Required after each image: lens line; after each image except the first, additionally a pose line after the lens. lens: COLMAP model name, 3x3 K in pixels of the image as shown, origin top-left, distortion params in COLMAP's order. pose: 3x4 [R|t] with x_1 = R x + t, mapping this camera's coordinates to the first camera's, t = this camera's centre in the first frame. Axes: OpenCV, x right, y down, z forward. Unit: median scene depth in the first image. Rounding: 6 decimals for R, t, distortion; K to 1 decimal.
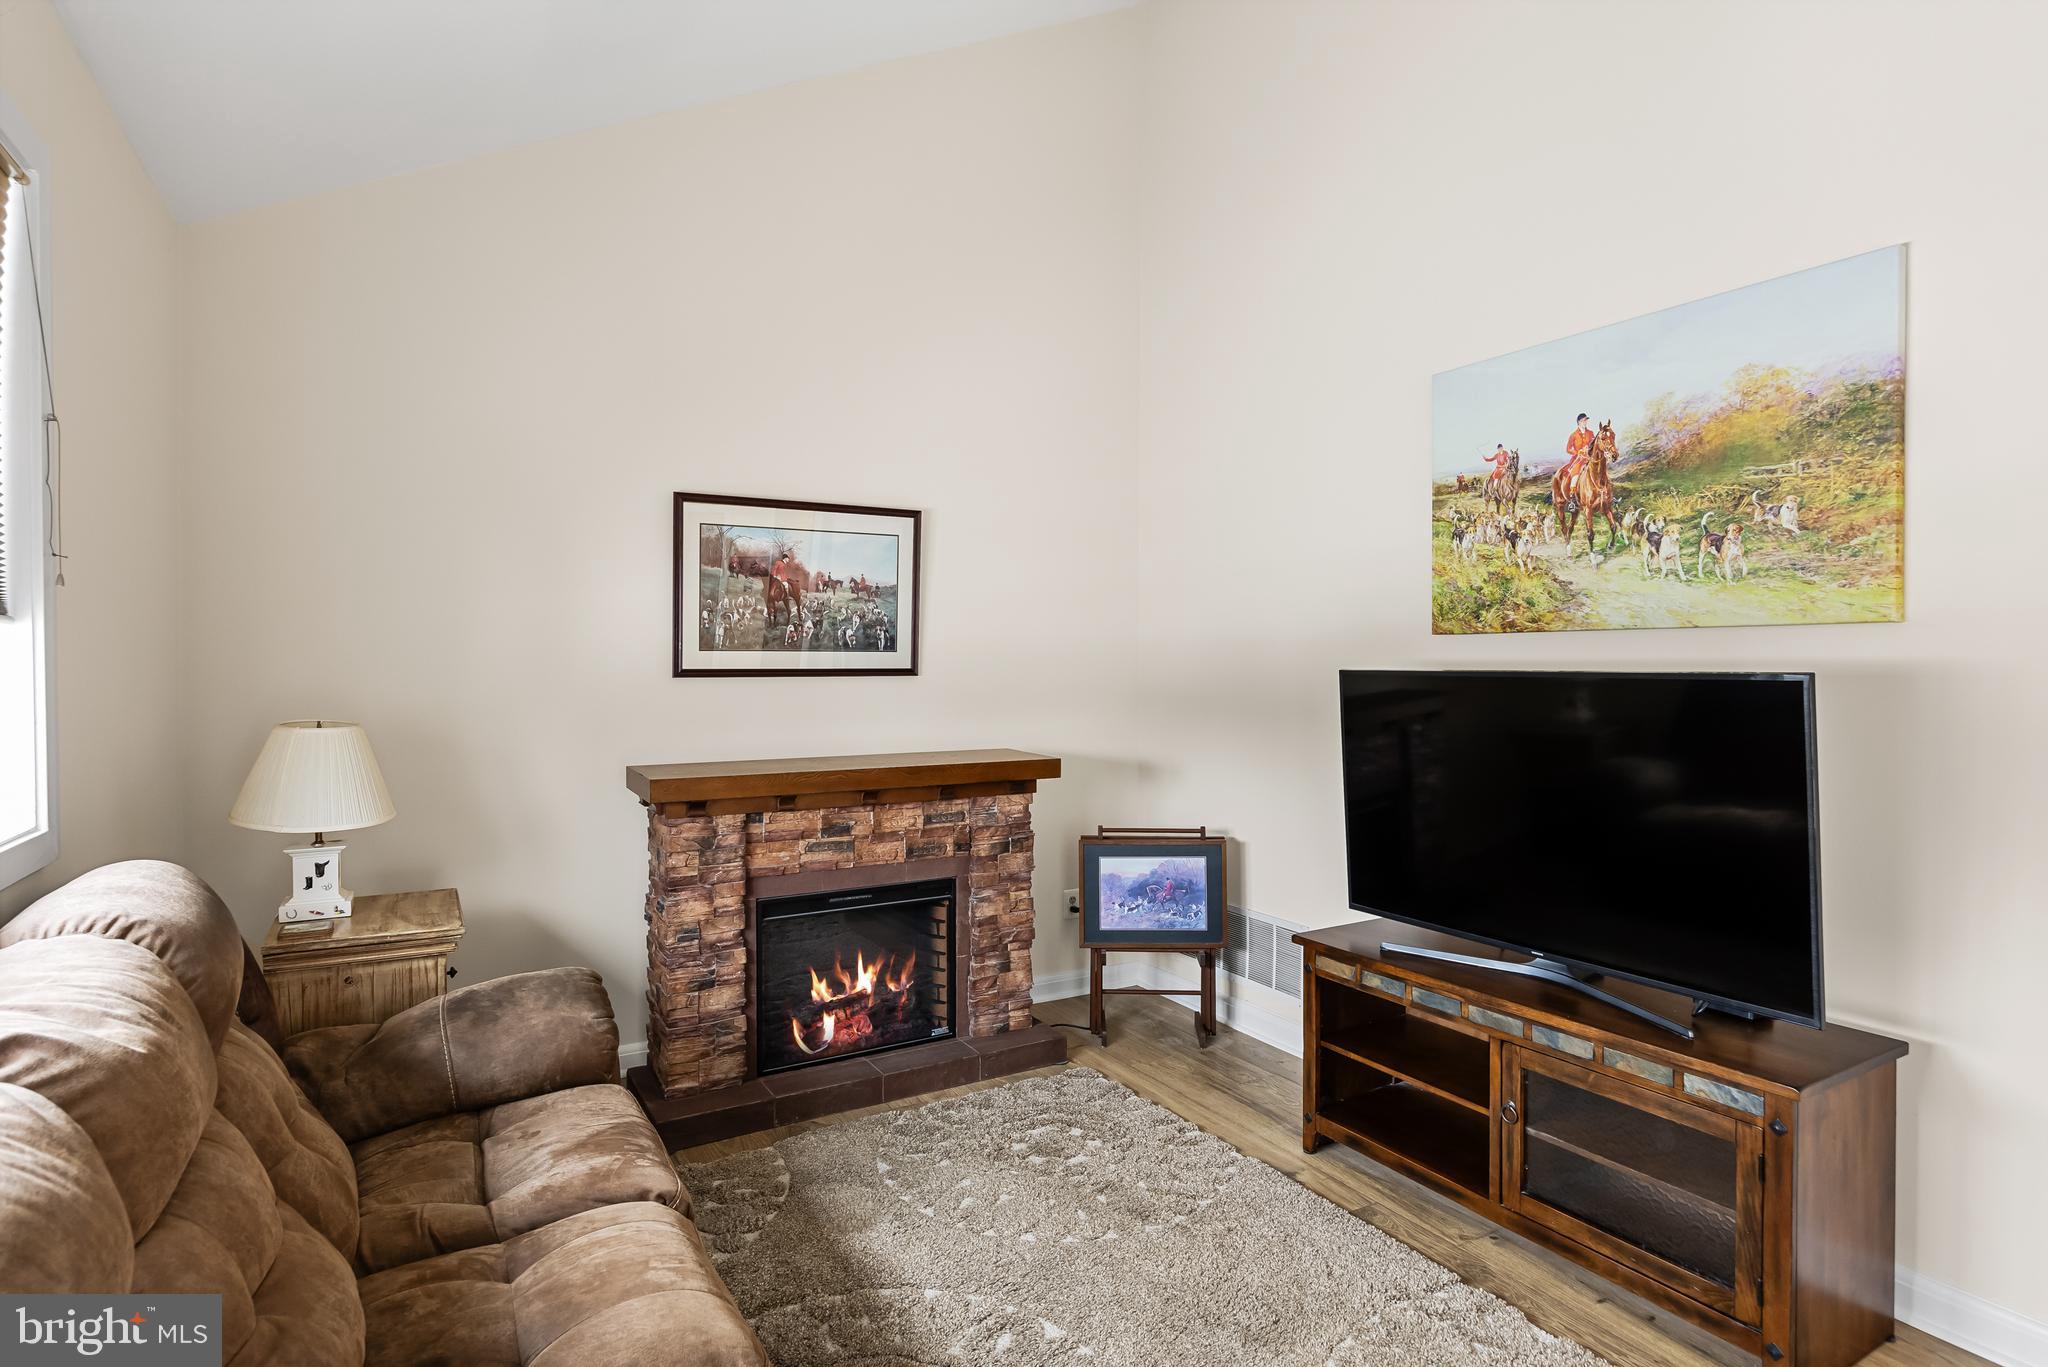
lens RADIAL K [[1067.9, 0, 1013.4], [0, 1067.9, 679.7], [0, 0, 1]] dist [-0.013801, 0.001756]
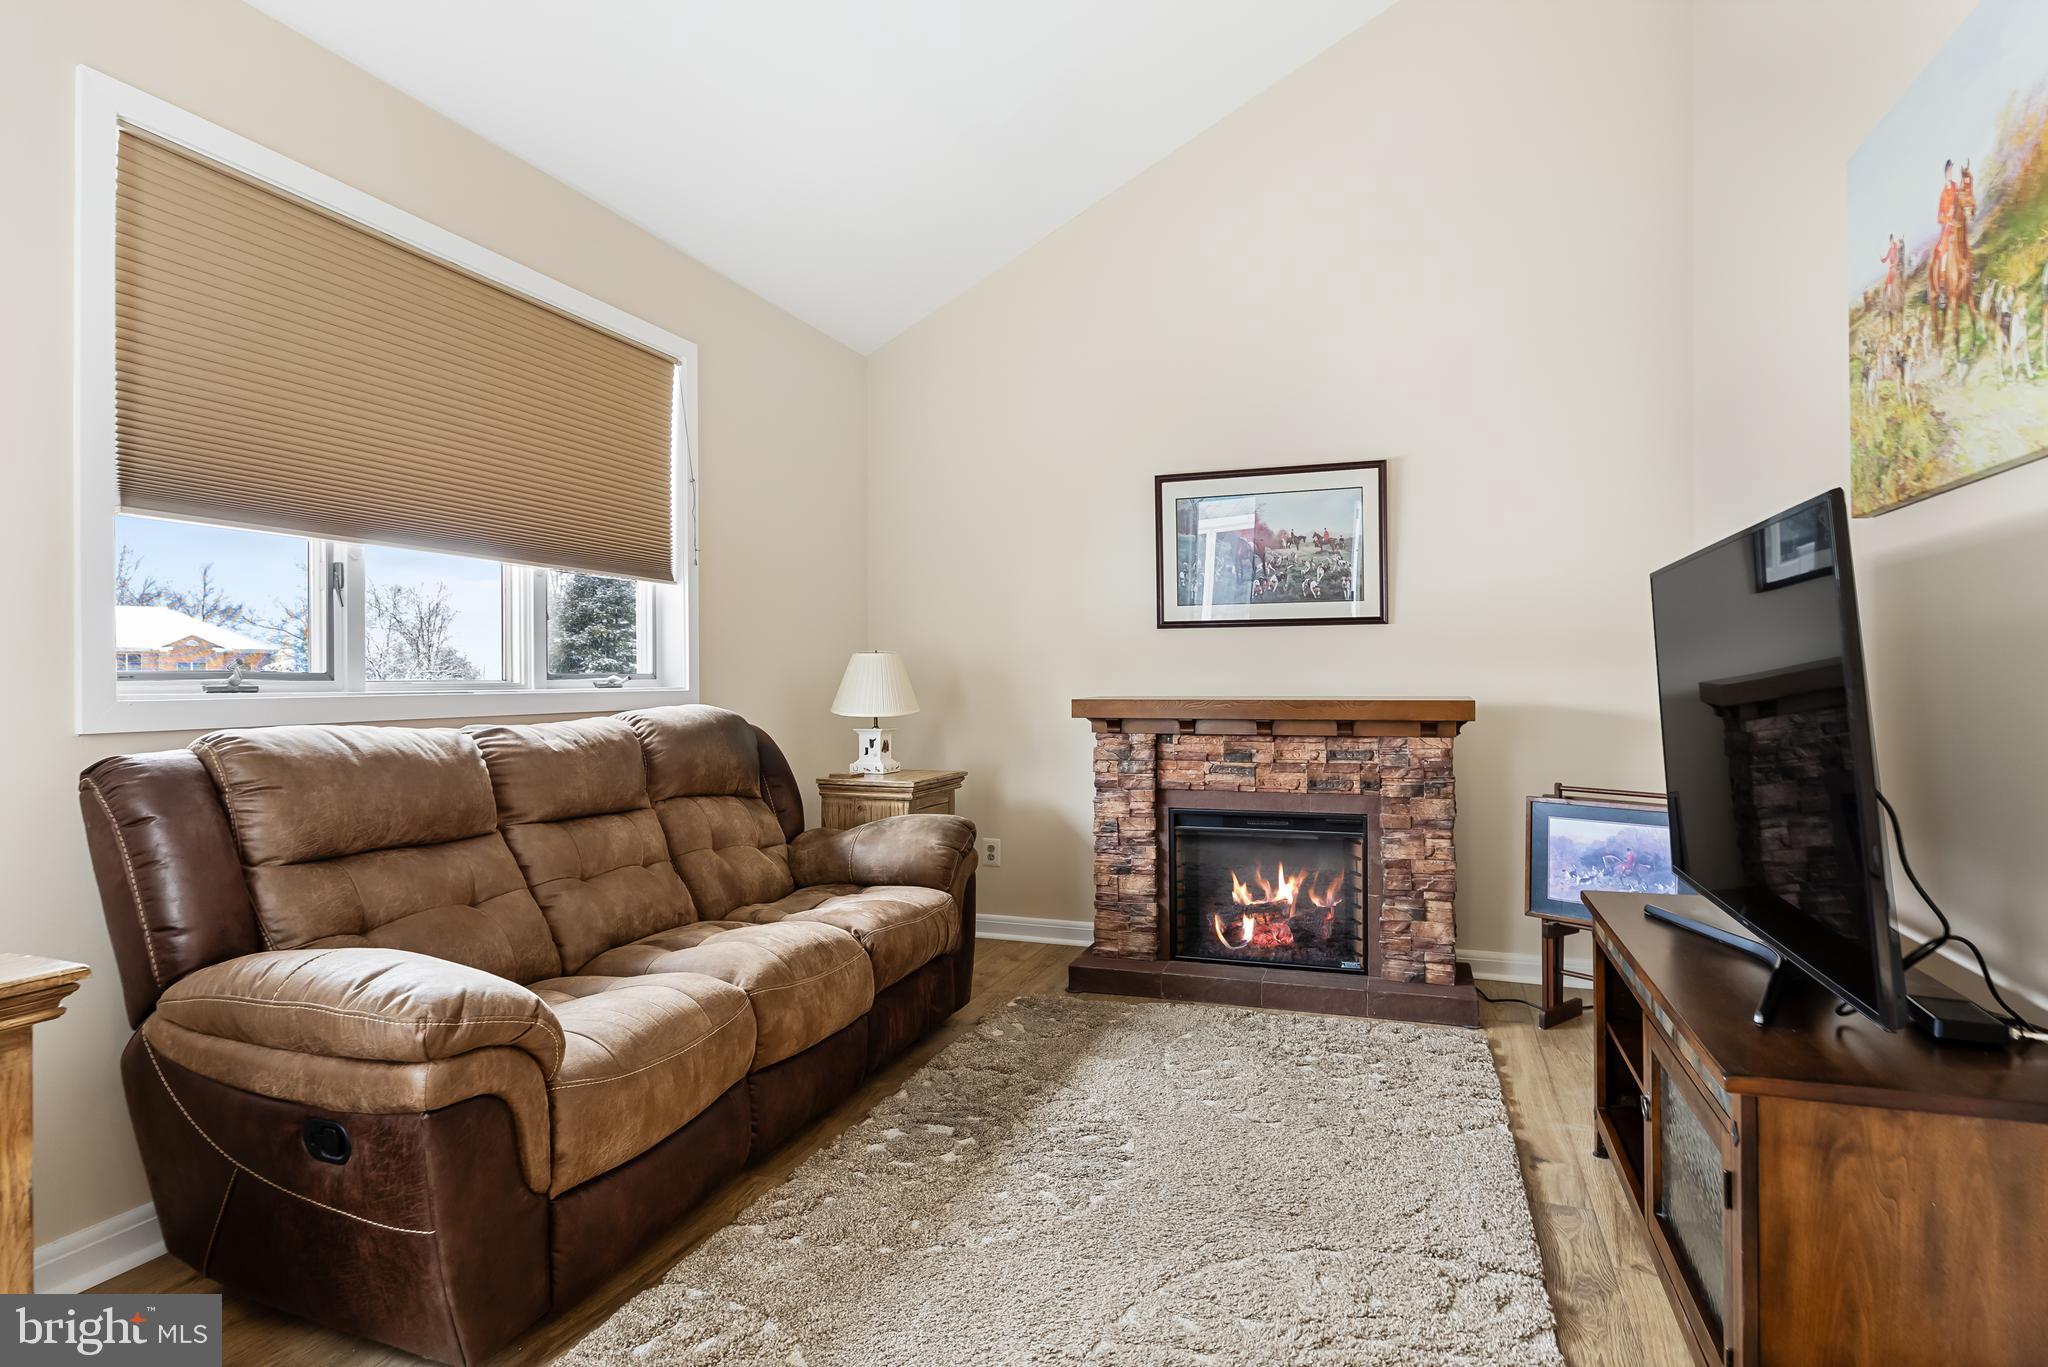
lens RADIAL K [[1067.9, 0, 1006.9], [0, 1067.9, 680.4], [0, 0, 1]] dist [-0.013801, 0.001756]
pose [[0.644572, -0.000531, -0.764543, 0.540891], [-0.009176, 0.999922, -0.008431, 0.074358], [0.764488, 0.012450, 0.644517, 0.094445]]
